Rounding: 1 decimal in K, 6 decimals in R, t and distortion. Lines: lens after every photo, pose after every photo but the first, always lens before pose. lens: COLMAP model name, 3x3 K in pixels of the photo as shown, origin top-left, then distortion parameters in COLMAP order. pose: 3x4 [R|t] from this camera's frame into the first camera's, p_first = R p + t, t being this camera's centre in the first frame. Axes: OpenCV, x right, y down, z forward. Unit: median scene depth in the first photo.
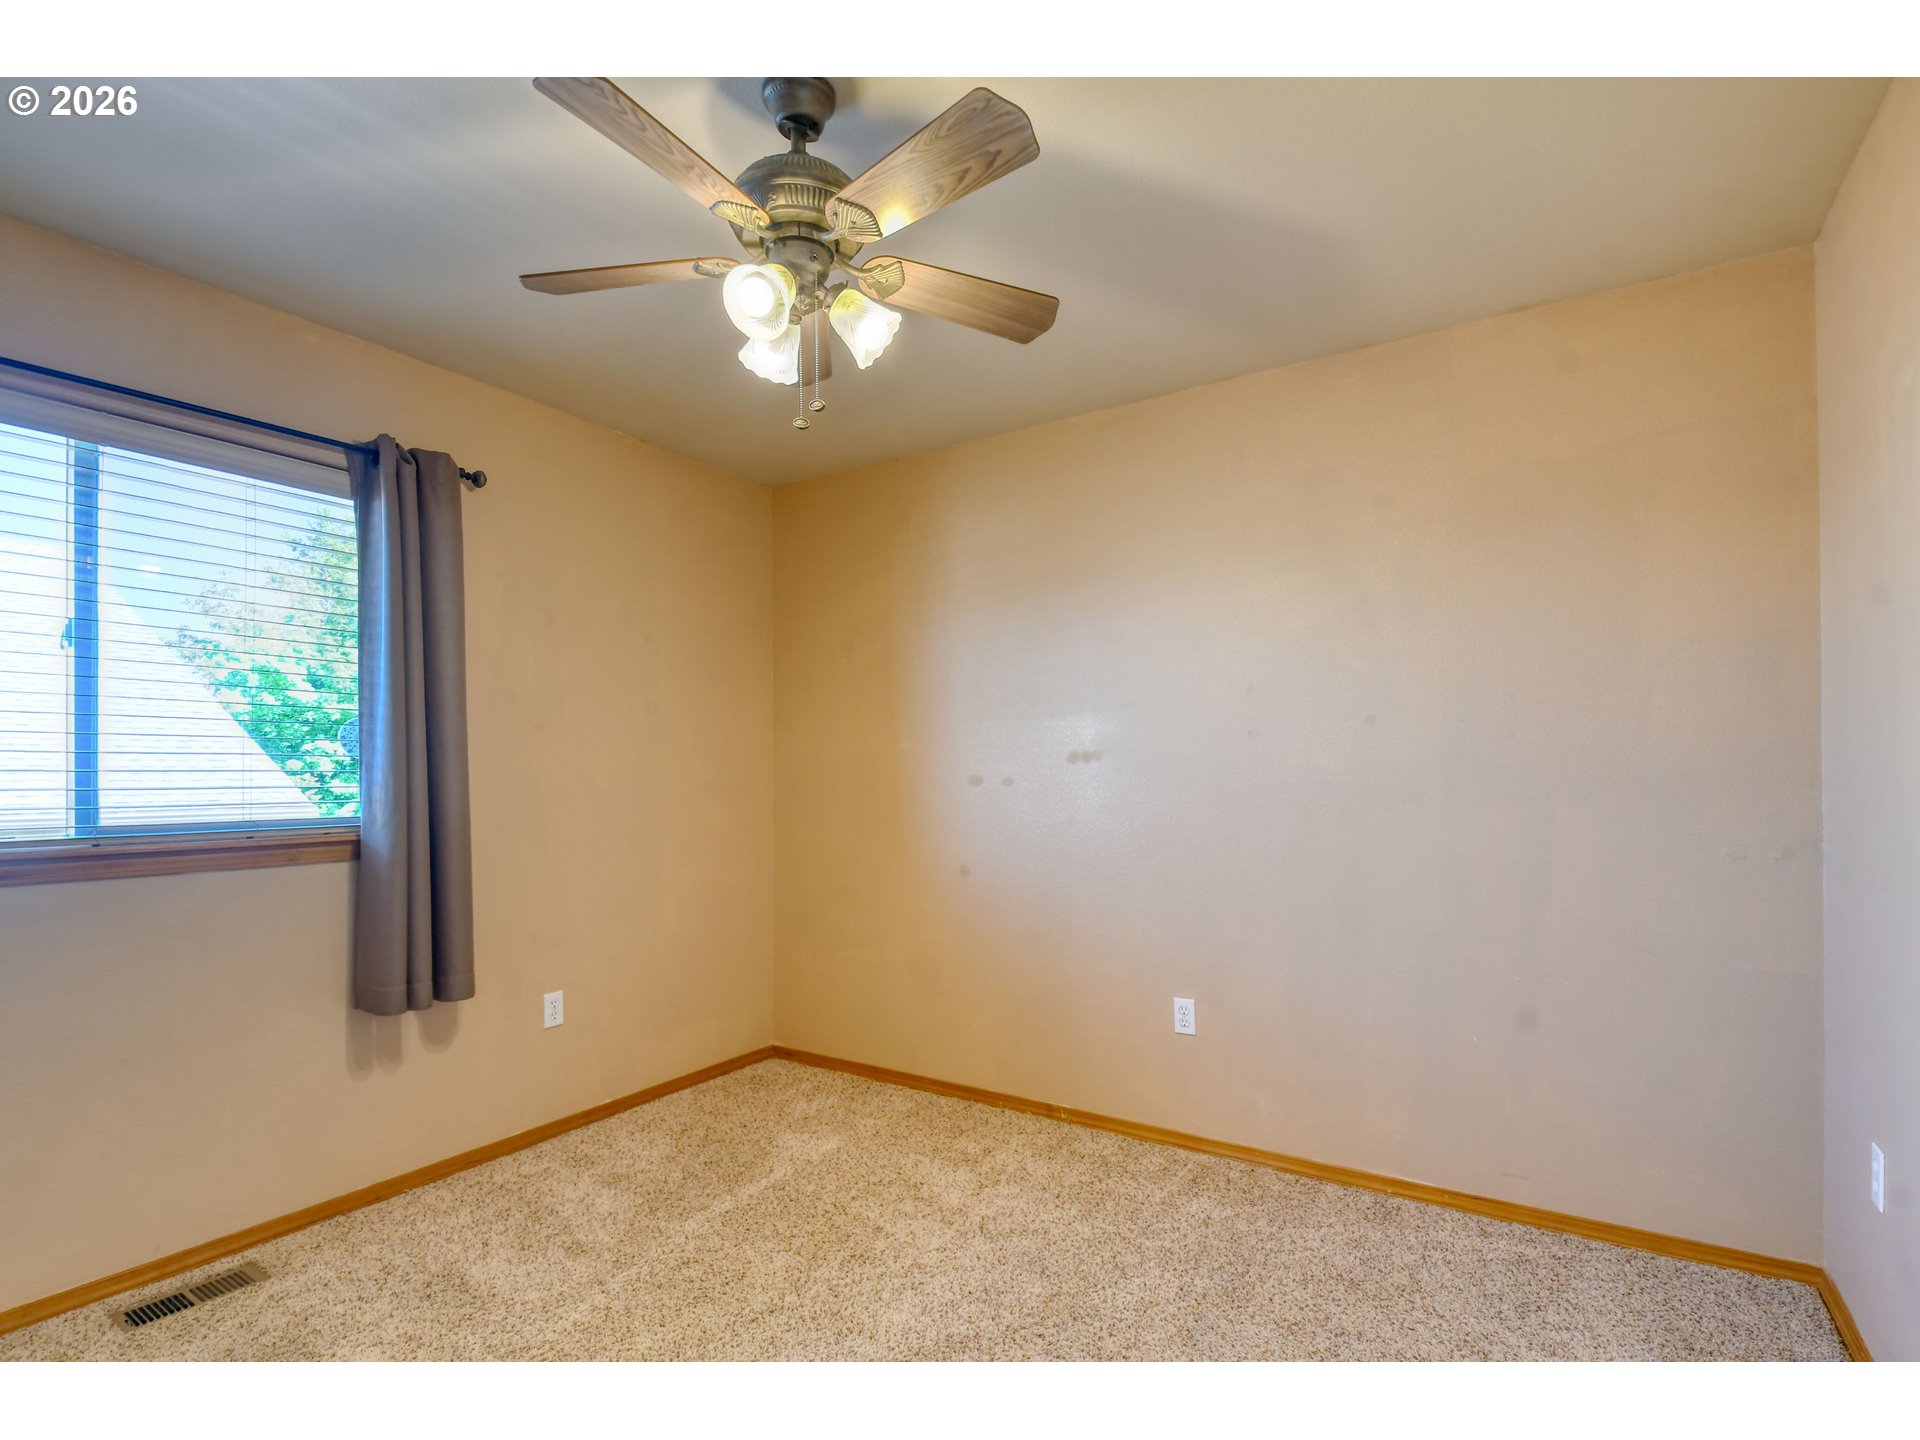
lens RADIAL K [[944.8, 0, 964.2], [0, 944.8, 767.9], [0, 0, 1]] dist [0.000362, -0.014837]
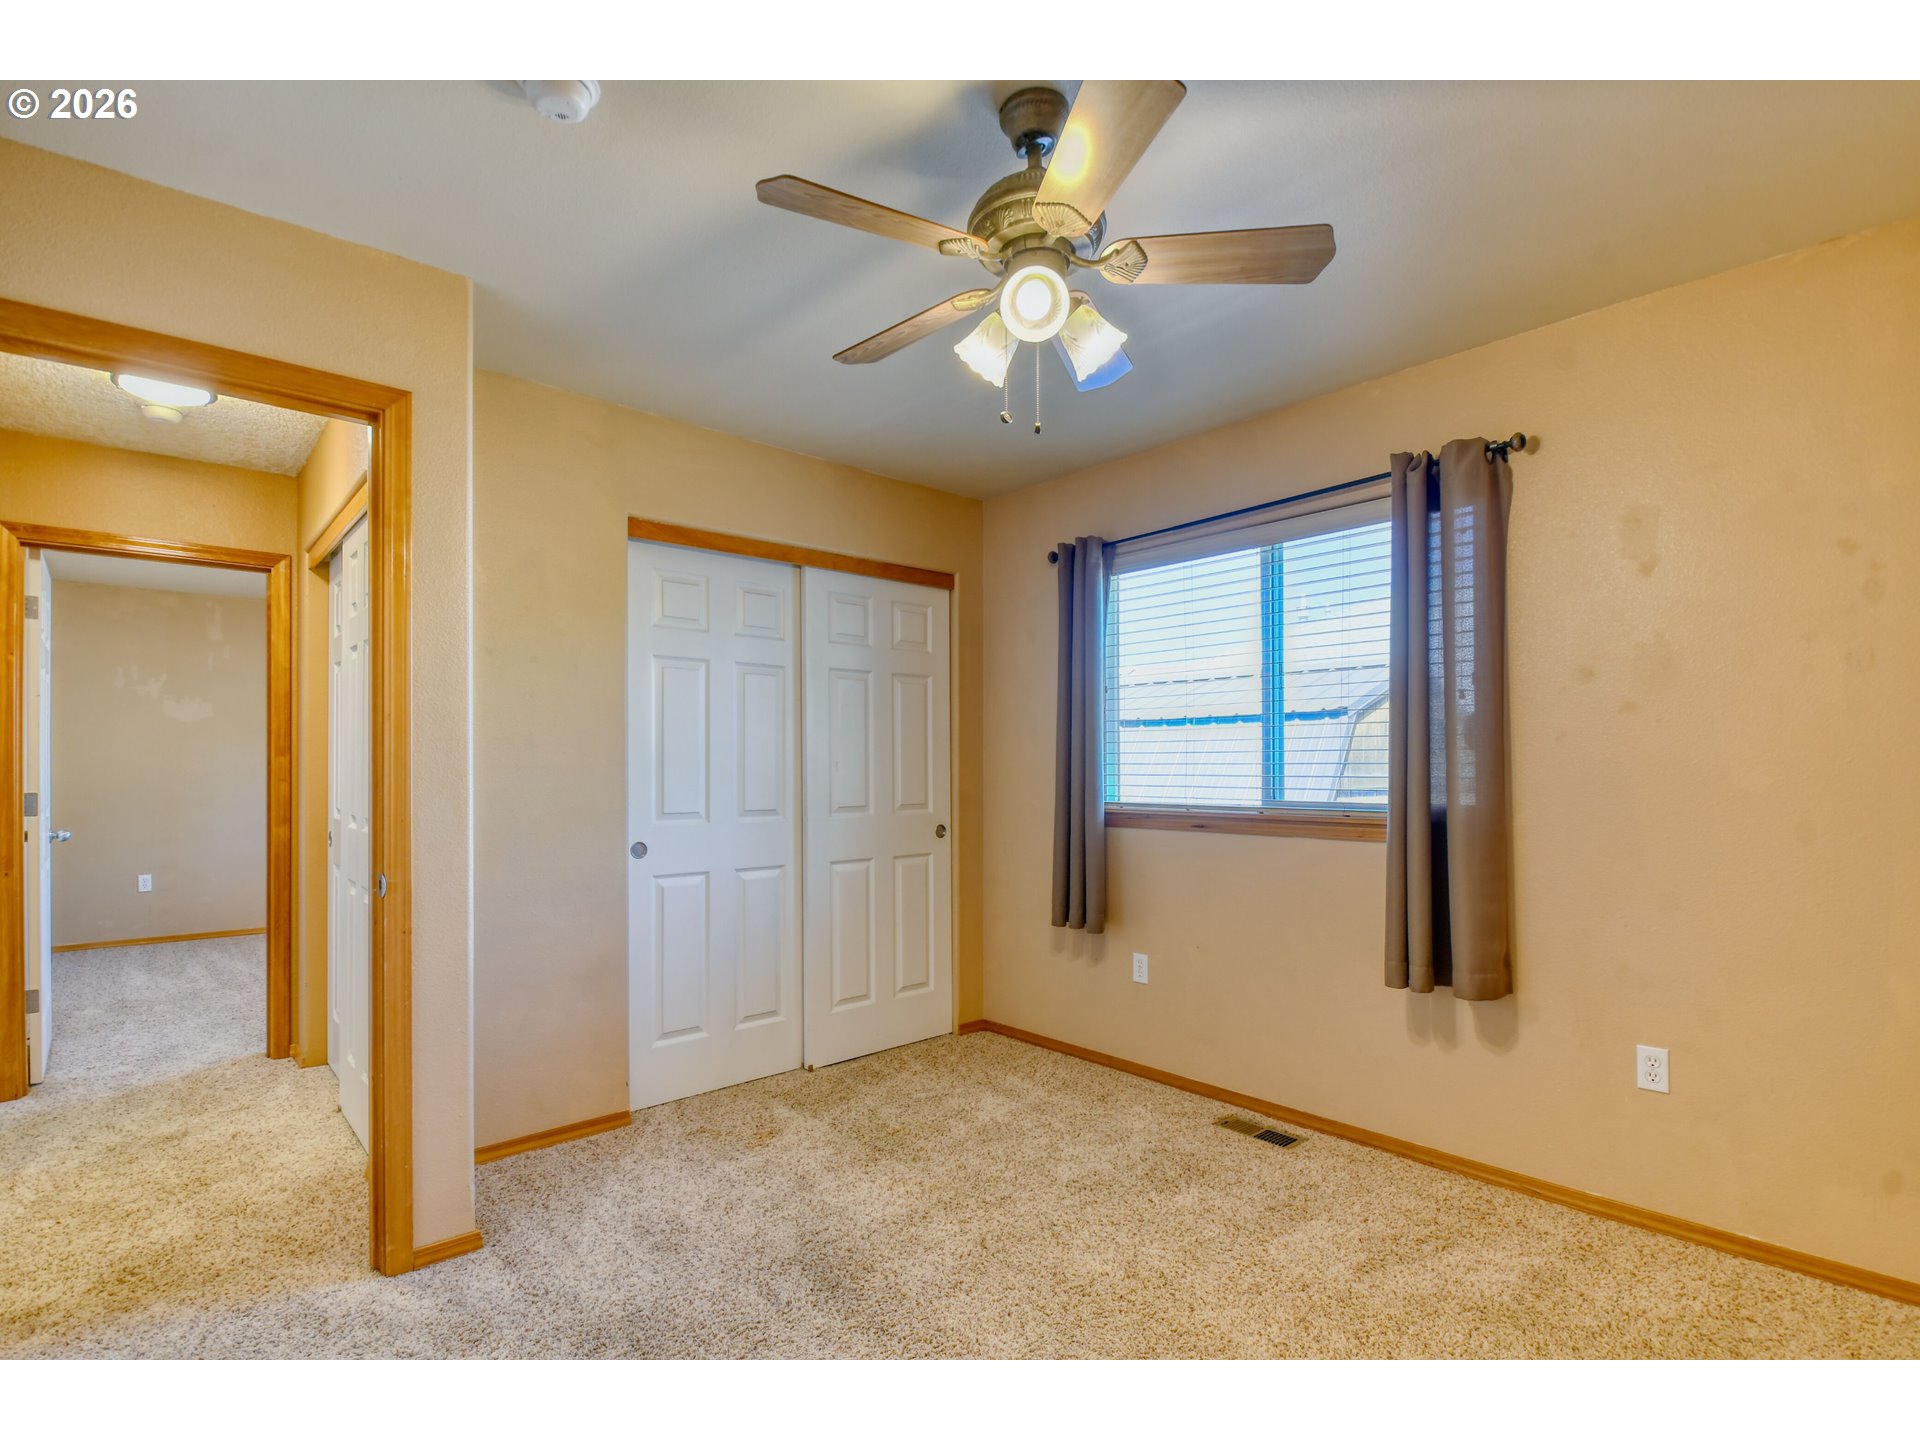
lens RADIAL K [[944.8, 0, 964.2], [0, 944.8, 767.9], [0, 0, 1]] dist [0.000362, -0.014837]
pose [[-0.296969, -0.002467, -0.954884, 0.637047], [-0.000113, 0.999997, -0.002549, 0.014191], [0.954887, -0.000649, -0.296969, 0.932249]]
